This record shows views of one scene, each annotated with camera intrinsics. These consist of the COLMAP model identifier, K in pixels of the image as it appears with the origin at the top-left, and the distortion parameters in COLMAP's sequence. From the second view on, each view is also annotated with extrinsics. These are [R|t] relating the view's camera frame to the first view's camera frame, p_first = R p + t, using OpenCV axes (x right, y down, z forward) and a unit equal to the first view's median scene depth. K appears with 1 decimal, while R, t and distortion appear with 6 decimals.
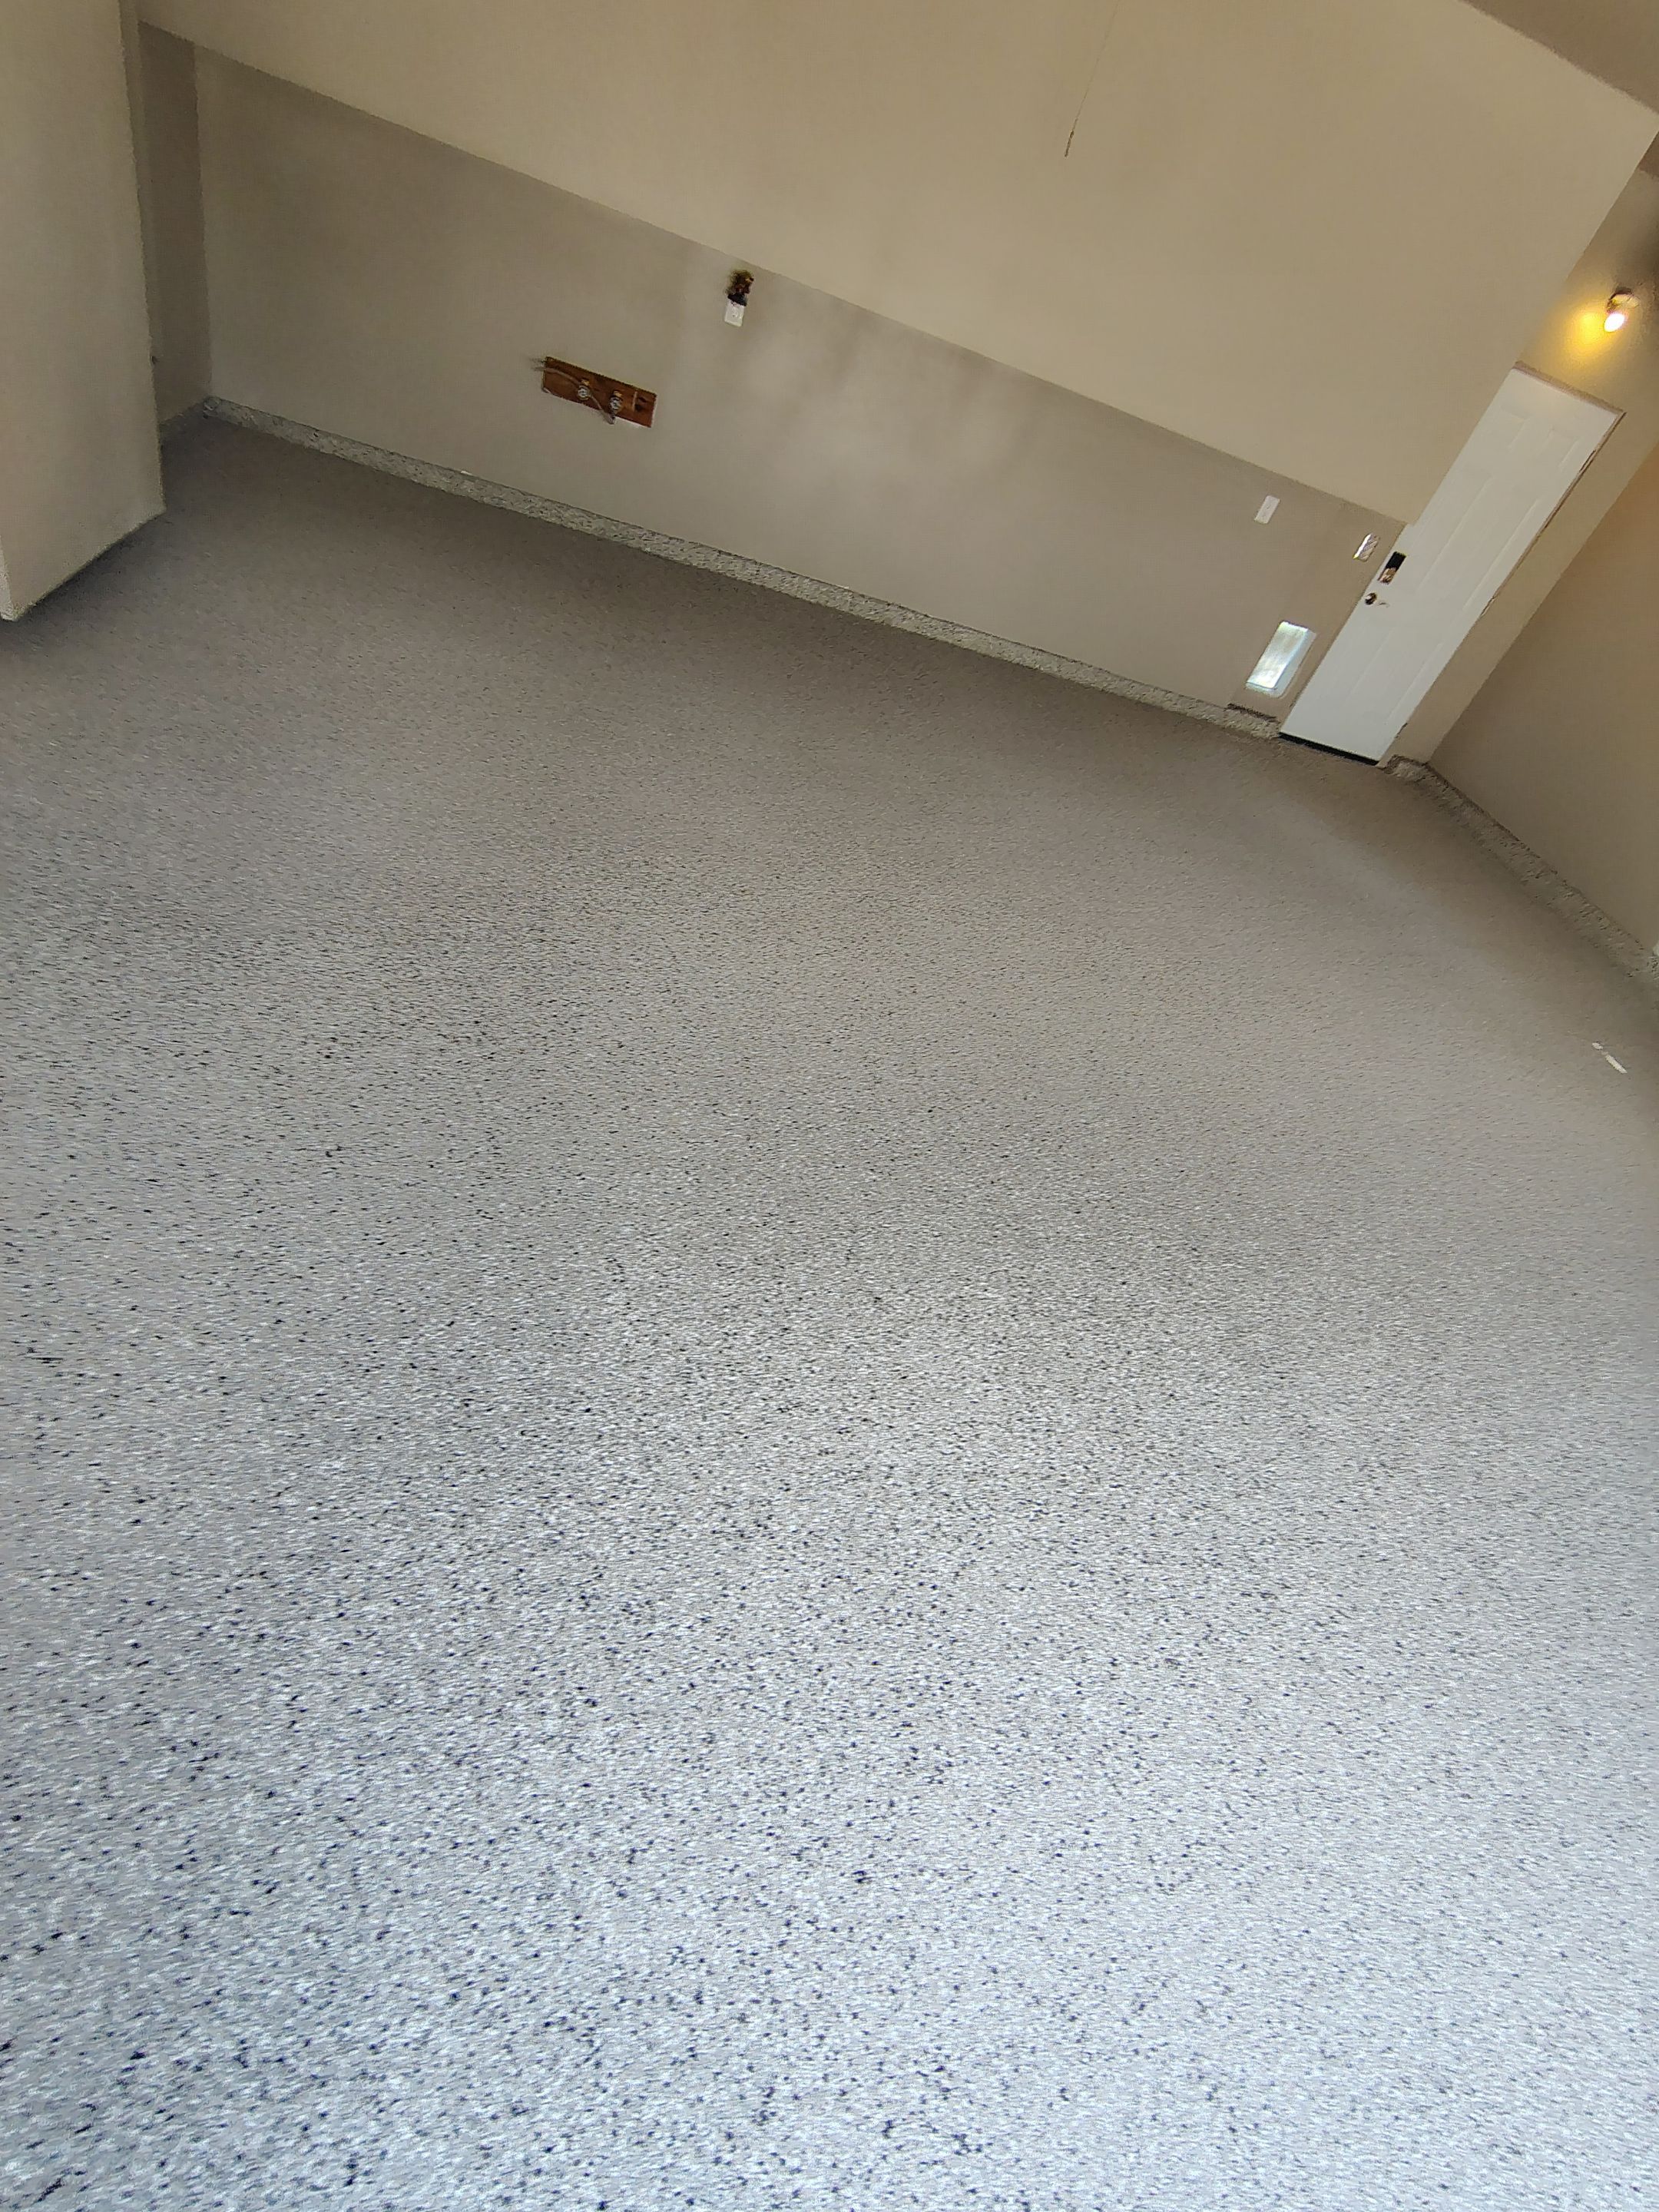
lens RADIAL K [[1035.2, 0, 829.5], [0, 1035.2, 1106.0], [0, 0, 1]] dist [-0.010637, 0.004496]
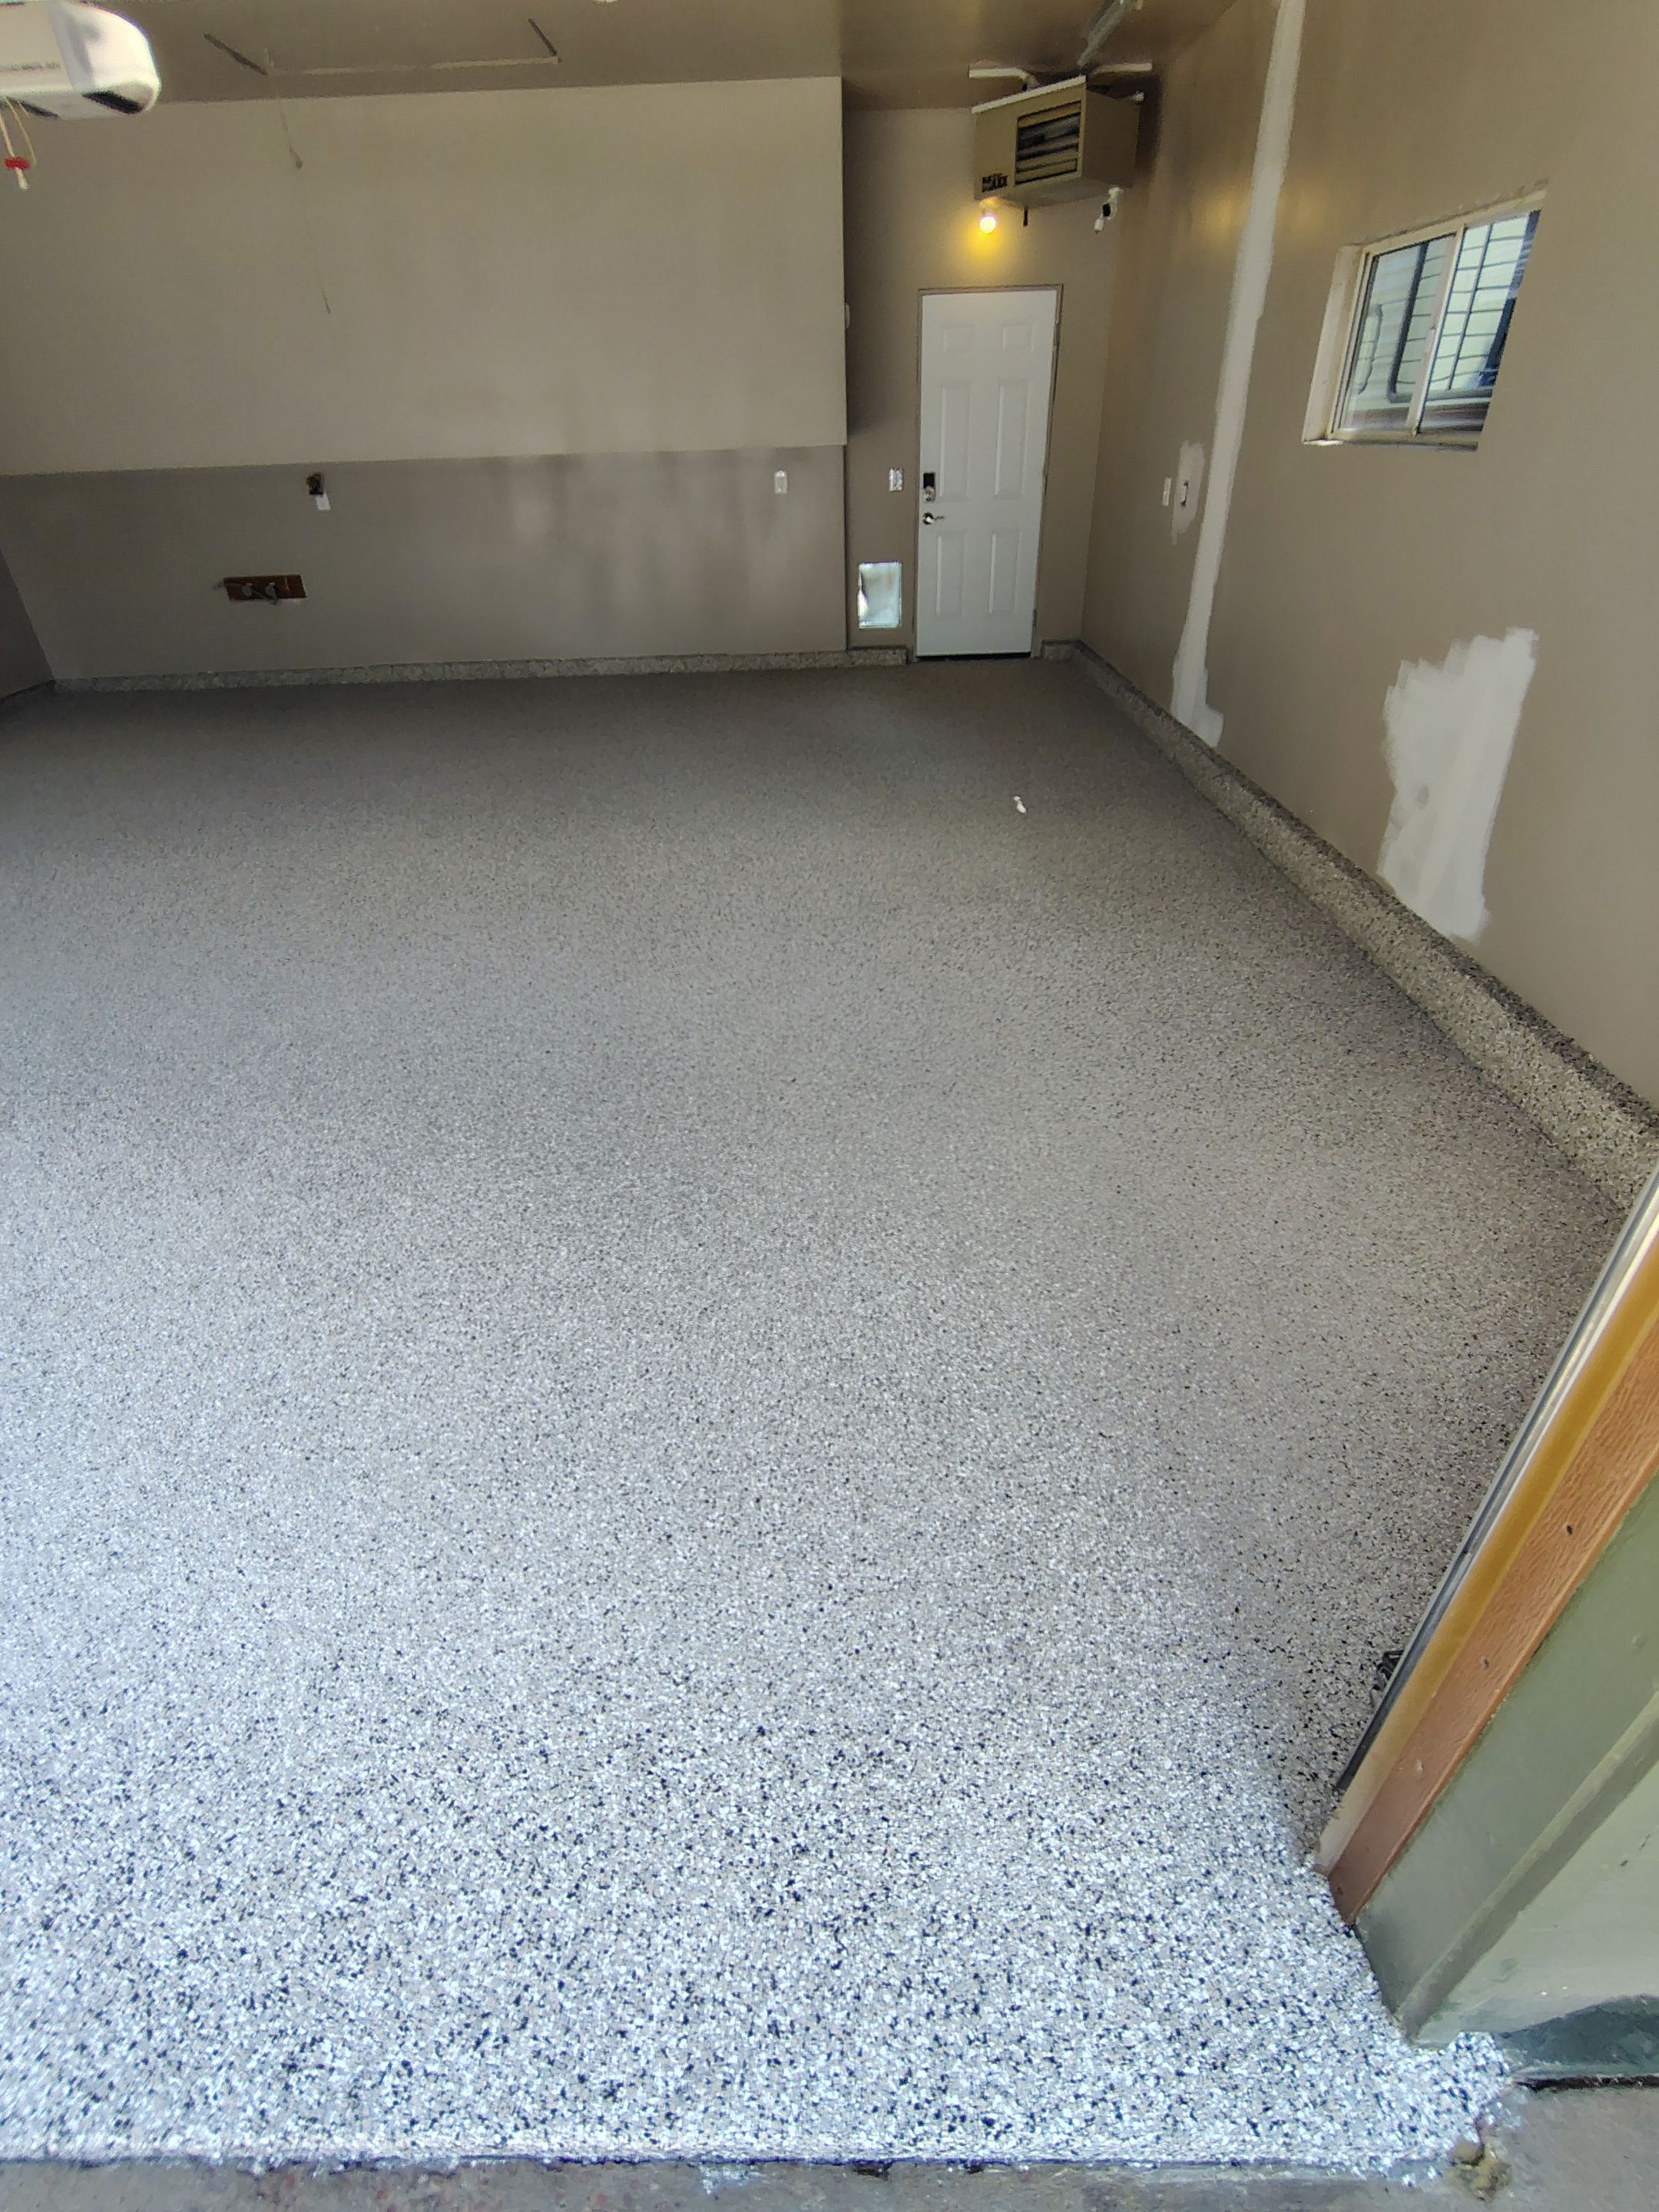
lens RADIAL K [[1037.1, 0, 828.4], [0, 1037.1, 1096.0], [0, 0, 1]] dist [0.004571, 0.001828]
pose [[0.937317, -0.214151, -0.274913, 2.354396], [0.173313, 0.970881, -0.165384, 1.128973], [0.302325, 0.107371, 0.947138, -0.148769]]
